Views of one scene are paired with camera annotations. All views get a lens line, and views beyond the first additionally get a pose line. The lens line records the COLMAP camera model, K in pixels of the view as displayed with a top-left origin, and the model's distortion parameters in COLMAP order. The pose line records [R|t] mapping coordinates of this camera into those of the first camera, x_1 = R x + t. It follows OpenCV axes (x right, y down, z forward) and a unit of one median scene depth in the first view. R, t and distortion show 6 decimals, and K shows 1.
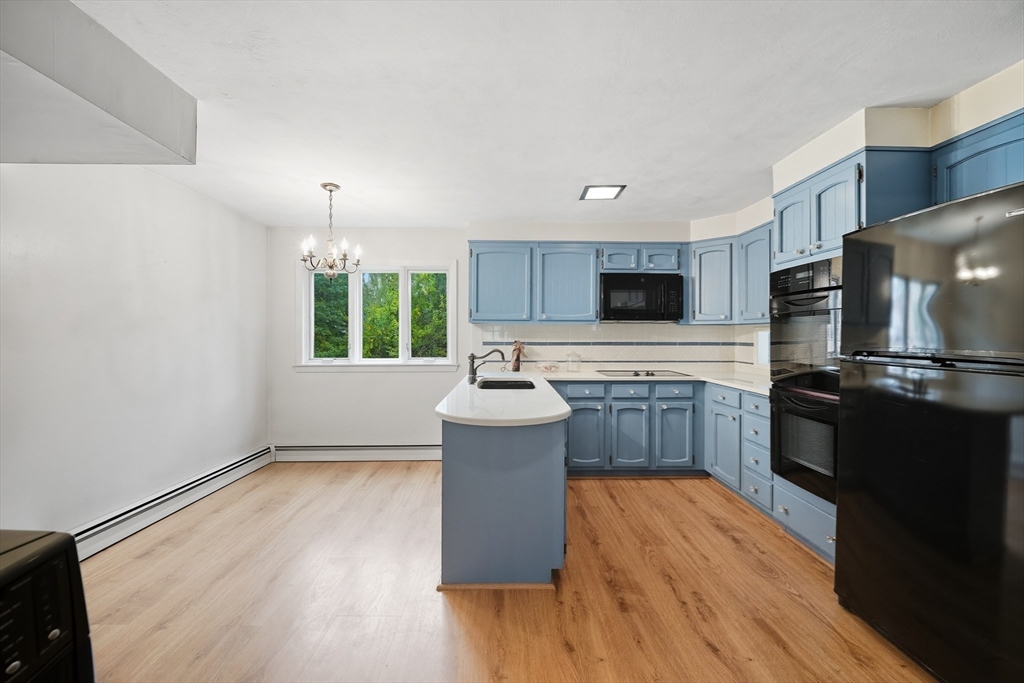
lens RADIAL K [[420.6, 0, 512.3], [0, 420.6, 336.7], [0, 0, 1]] dist [-0.007853, -0.000500]
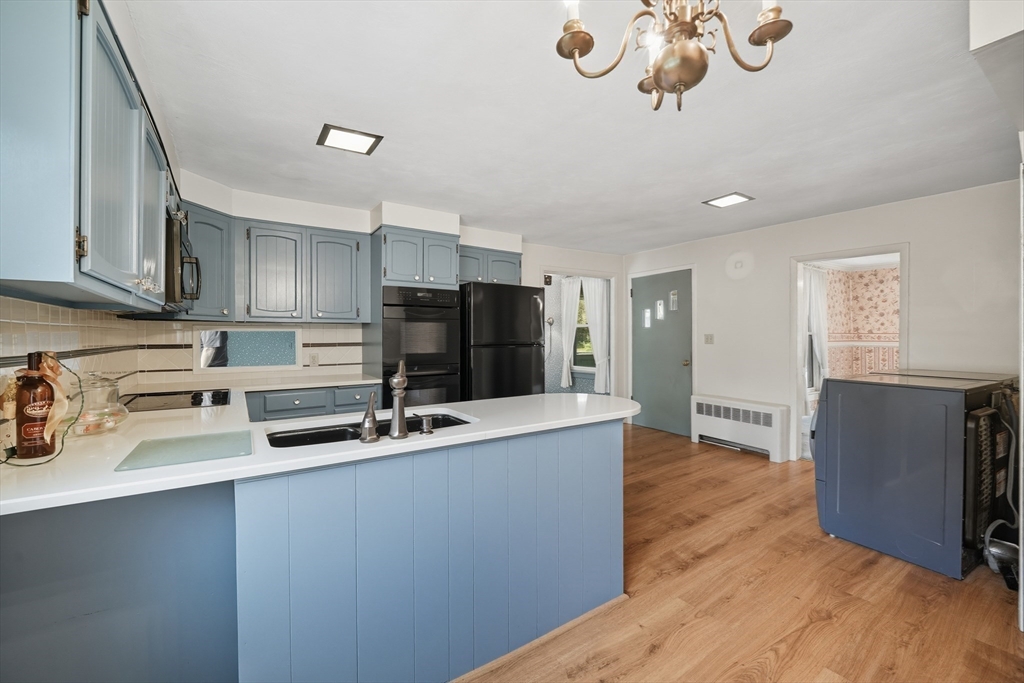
lens RADIAL K [[418.7, 0, 513.4], [0, 418.7, 343.3], [0, 0, 1]] dist [-0.006431, -0.001102]
pose [[-0.546886, -0.017664, 0.837021, -0.454726], [0.002630, 0.999736, 0.022816, -0.004012], [-0.837203, 0.014679, -0.546695, 0.952213]]
